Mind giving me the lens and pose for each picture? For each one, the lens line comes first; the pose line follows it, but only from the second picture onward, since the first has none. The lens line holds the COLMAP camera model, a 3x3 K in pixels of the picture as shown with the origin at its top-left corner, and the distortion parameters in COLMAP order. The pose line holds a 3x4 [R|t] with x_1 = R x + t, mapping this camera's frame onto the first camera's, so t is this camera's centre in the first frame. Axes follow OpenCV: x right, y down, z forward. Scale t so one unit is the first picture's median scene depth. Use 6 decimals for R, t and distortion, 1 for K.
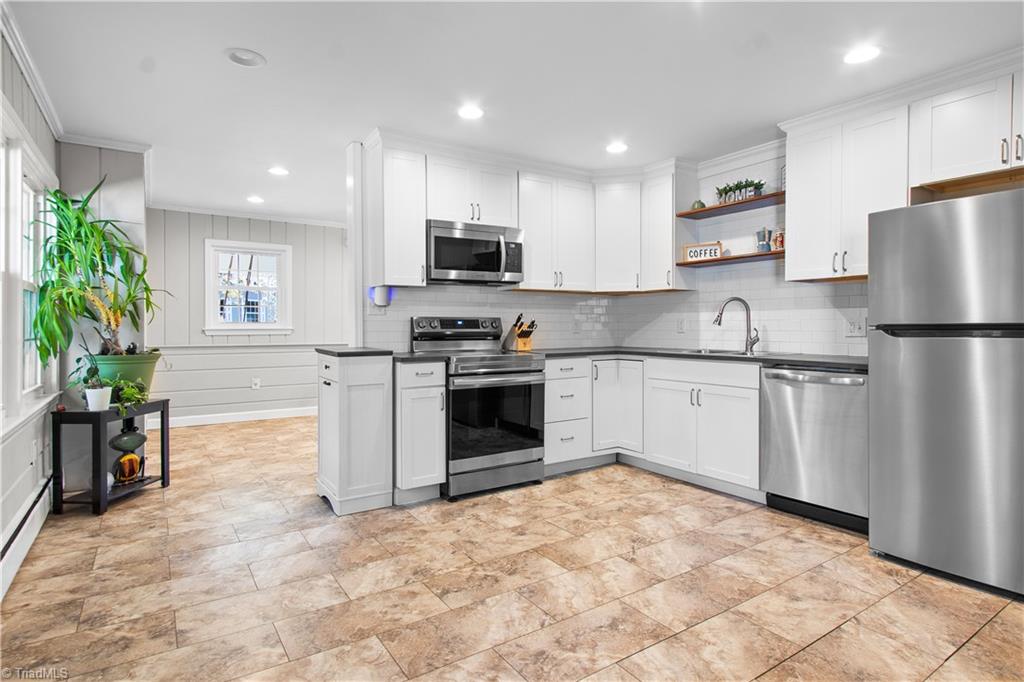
lens RADIAL K [[540.8, 0, 511.4], [0, 540.8, 328.0], [0, 0, 1]] dist [0.003028, 0.000592]
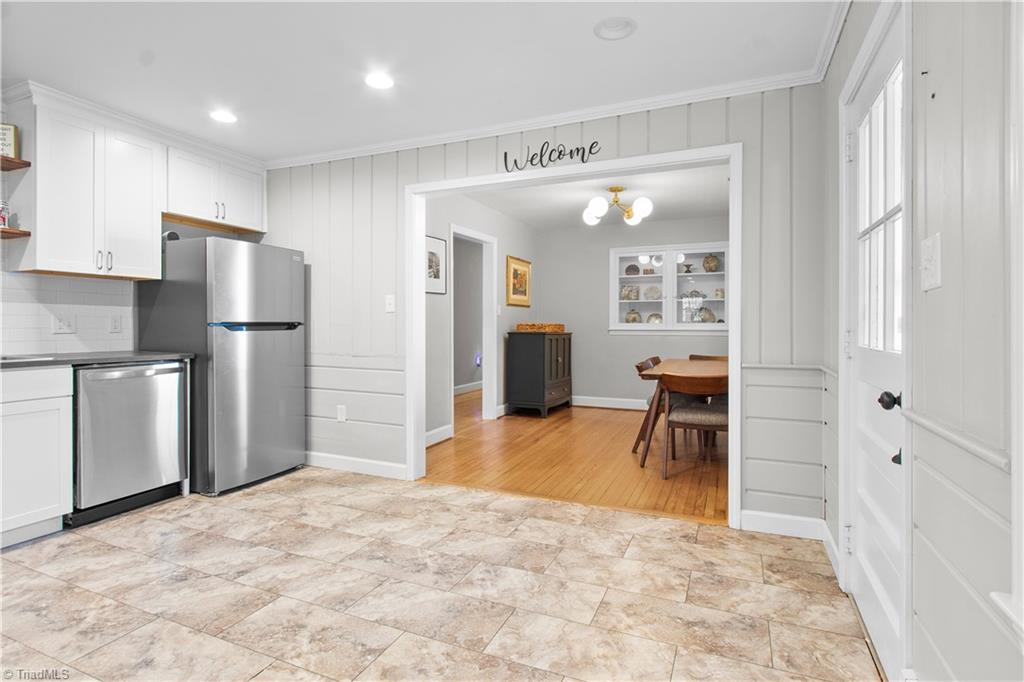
lens RADIAL K [[511.2, 0, 509.4], [0, 511.2, 323.6], [0, 0, 1]] dist [-0.001432, -0.000601]
pose [[-0.538732, 0.000647, 0.842477, -0.797568], [-0.001024, 0.999998, -0.001422, -0.001975], [-0.842477, -0.001629, -0.538730, 1.121252]]
